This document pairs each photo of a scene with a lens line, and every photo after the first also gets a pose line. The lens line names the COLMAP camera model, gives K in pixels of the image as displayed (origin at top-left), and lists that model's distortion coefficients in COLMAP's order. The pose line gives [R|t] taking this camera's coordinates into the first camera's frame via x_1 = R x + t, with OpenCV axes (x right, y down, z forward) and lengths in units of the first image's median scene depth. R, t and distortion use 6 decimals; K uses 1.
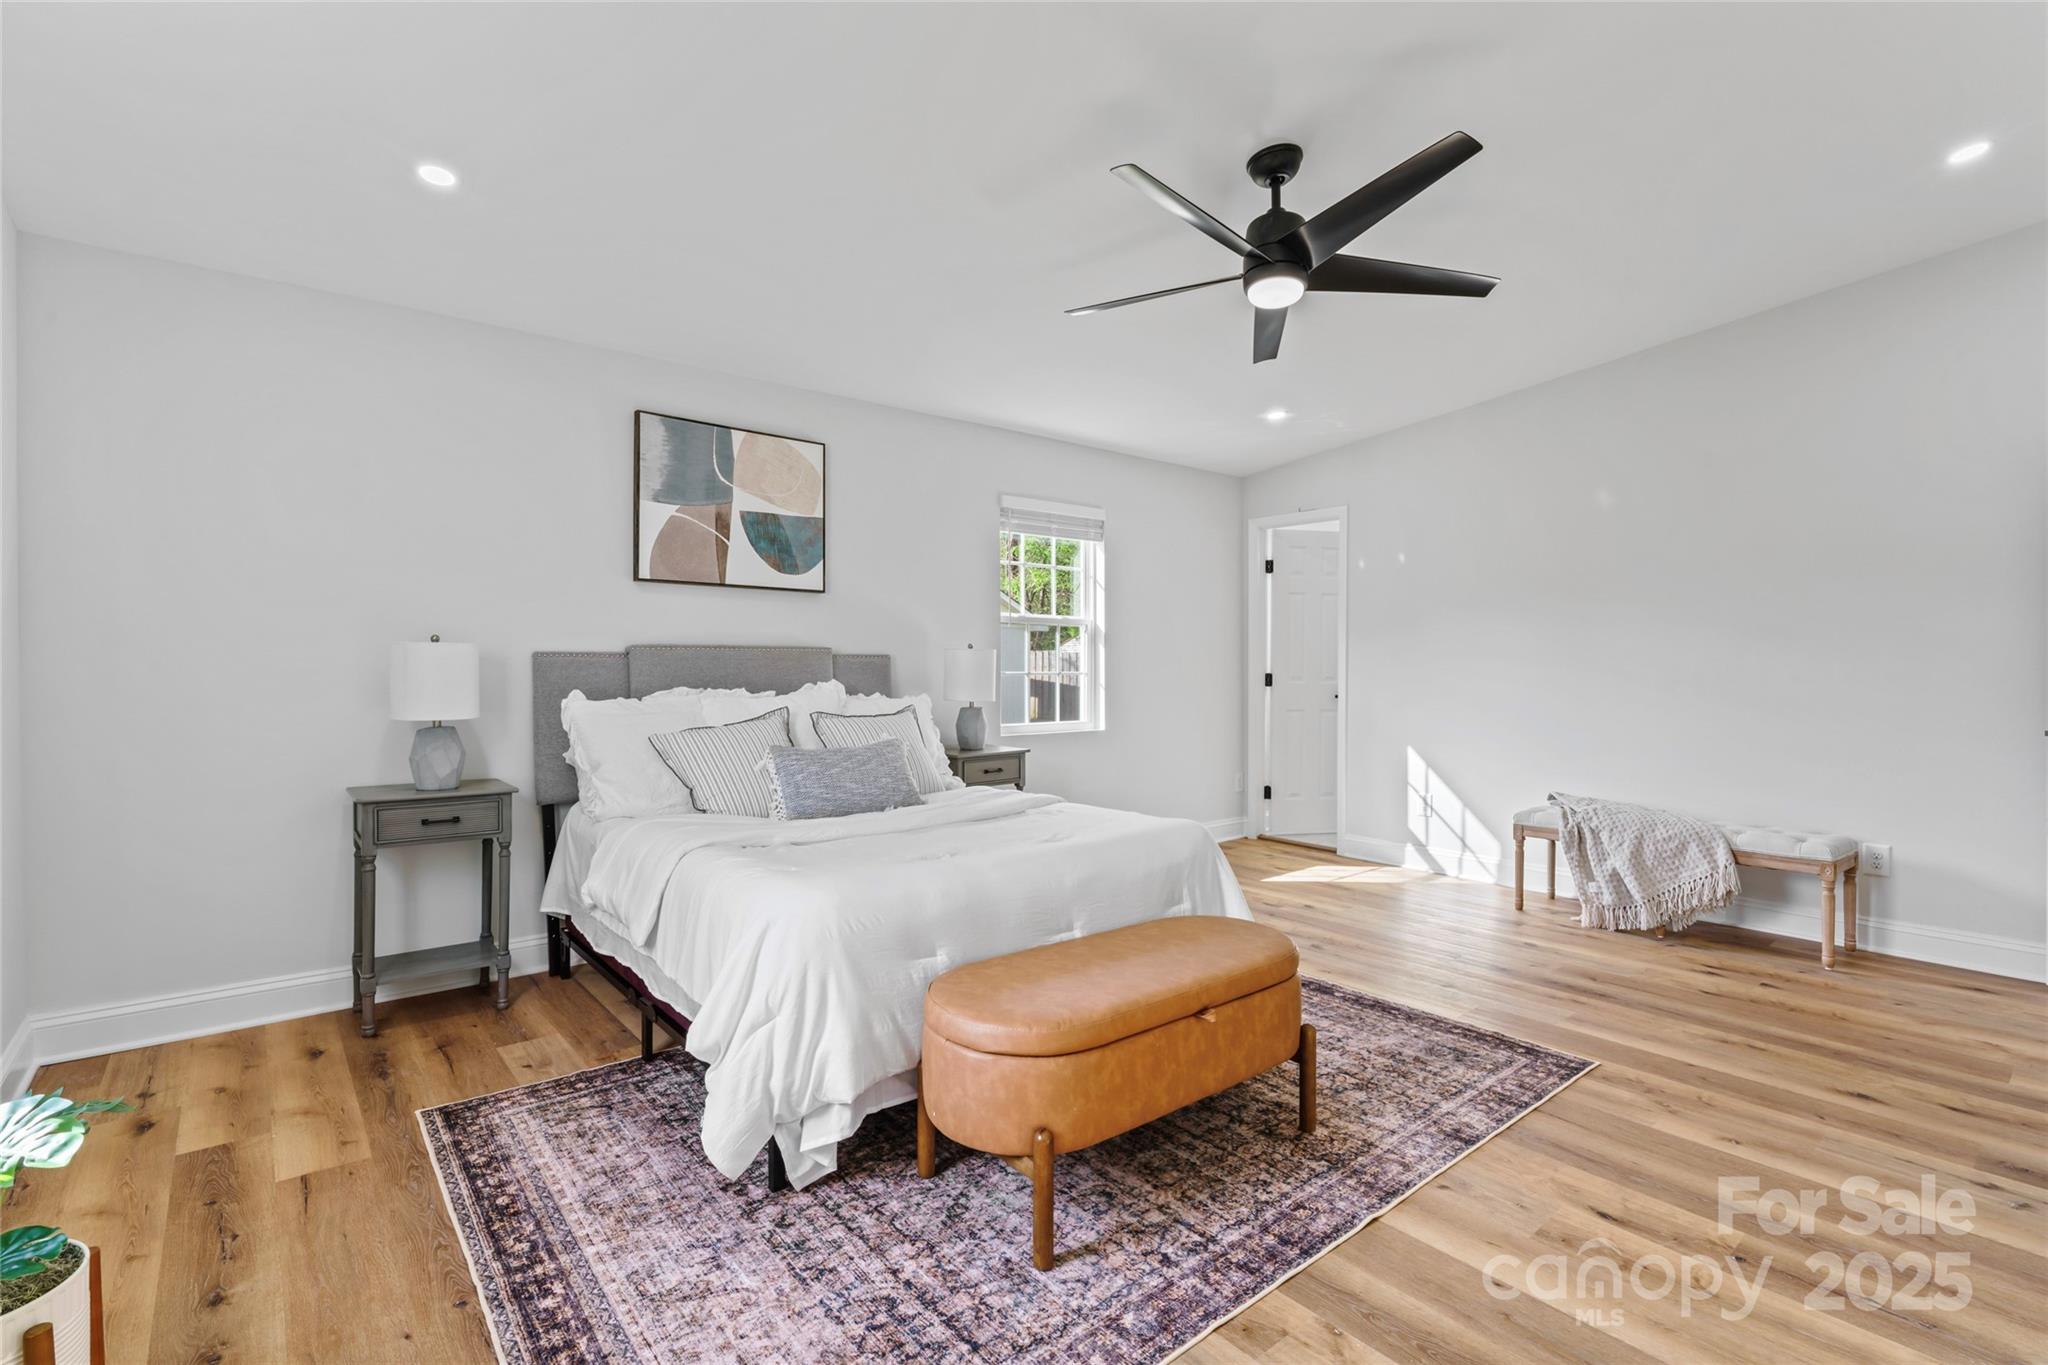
lens RADIAL K [[939.1, 0, 1023.3], [0, 939.1, 680.1], [0, 0, 1]] dist [-0.003184, -0.000384]
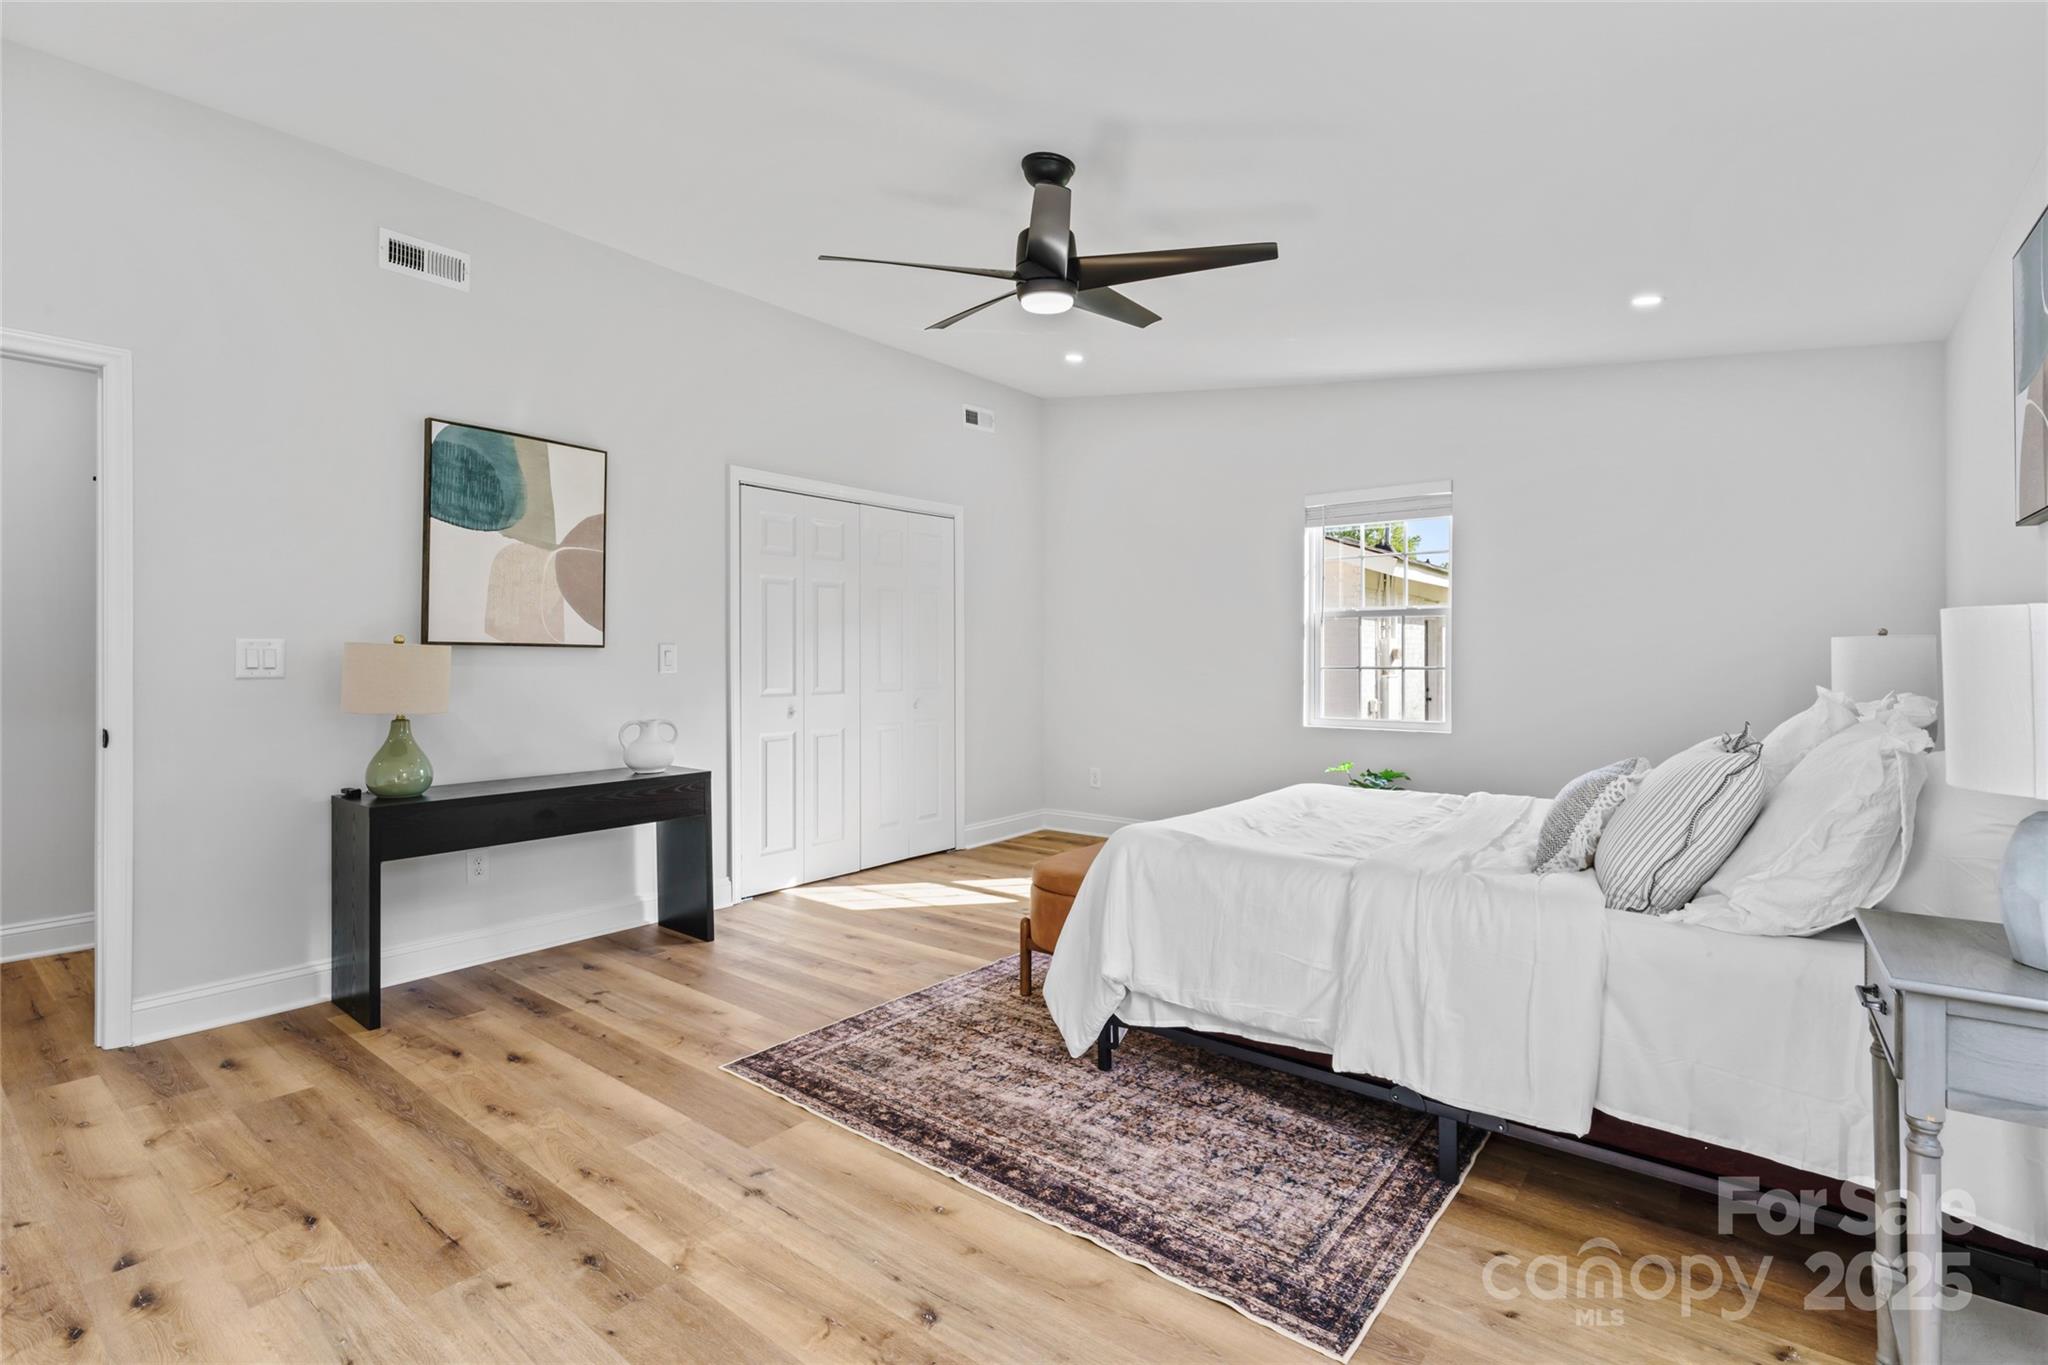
lens RADIAL K [[948.3, 0, 1021.5], [0, 948.3, 649.6], [0, 0, 1]] dist [-0.000641, -0.000364]
pose [[-0.979775, -0.002114, -0.200091, 0.505620], [-0.003582, 0.999969, 0.006975, -0.033588], [0.200070, 0.007551, -0.979753, 2.025996]]
